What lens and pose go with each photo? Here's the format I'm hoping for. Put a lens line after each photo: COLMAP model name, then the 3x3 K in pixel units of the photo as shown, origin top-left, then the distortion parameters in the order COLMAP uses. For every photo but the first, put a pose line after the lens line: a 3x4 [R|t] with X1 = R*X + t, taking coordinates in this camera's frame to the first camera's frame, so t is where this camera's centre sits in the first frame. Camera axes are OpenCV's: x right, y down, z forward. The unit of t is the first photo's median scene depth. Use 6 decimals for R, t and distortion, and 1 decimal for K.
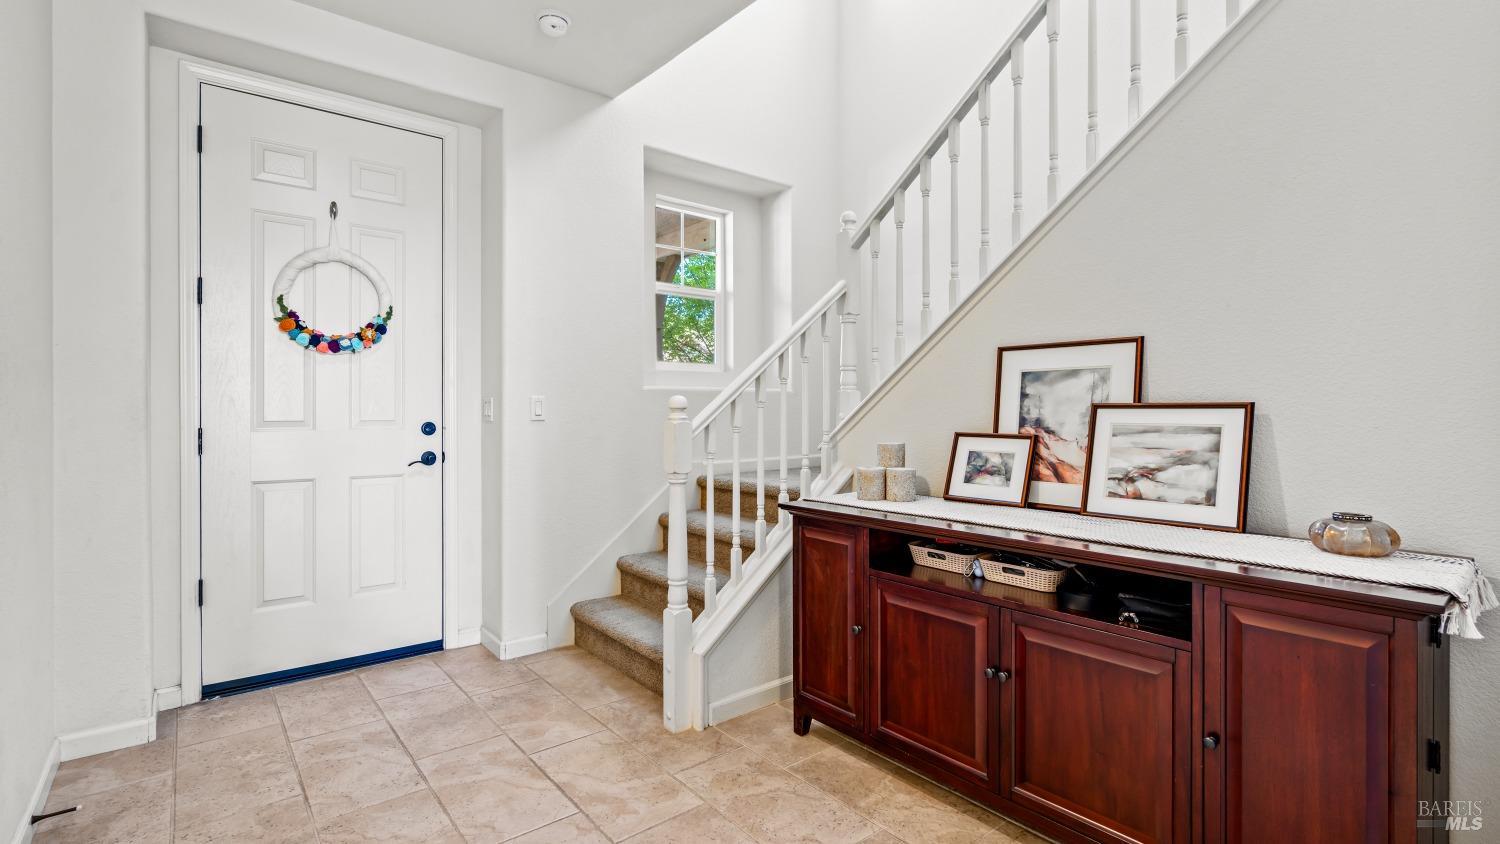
lens RADIAL K [[695.1, 0, 749.5], [0, 695.1, 424.8], [0, 0, 1]] dist [0.000900, 0.000039]
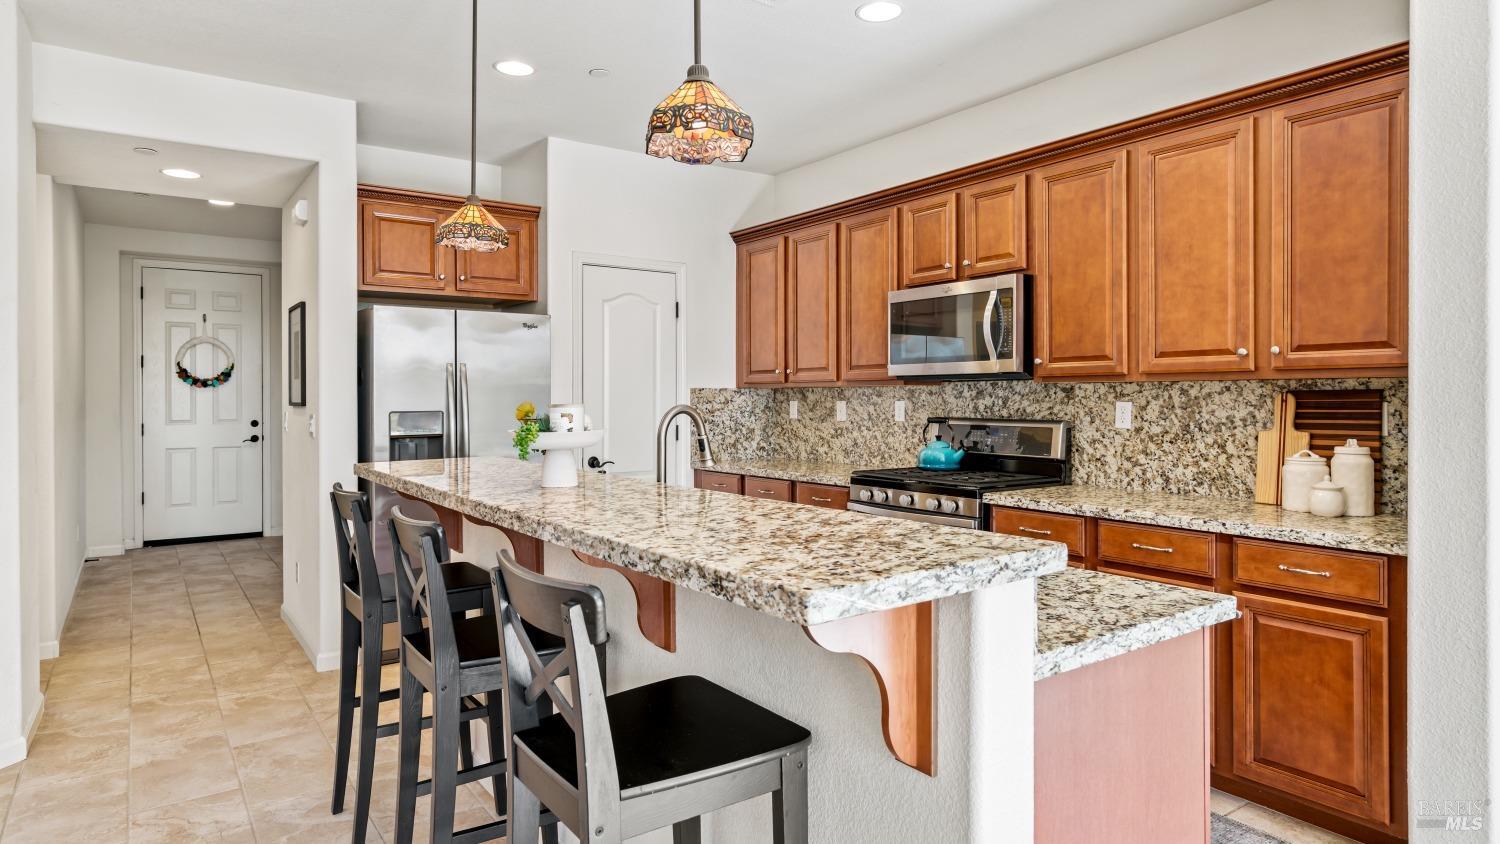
lens RADIAL K [[863.5, 0, 750.8], [0, 863.5, 408.6], [0, 0, 1]] dist [0.005267, -0.000058]
pose [[0.998772, -0.001255, -0.049524, 1.167934], [0.001321, 0.999998, 0.001301, -0.041590], [0.049522, -0.001365, 0.998772, -1.510725]]
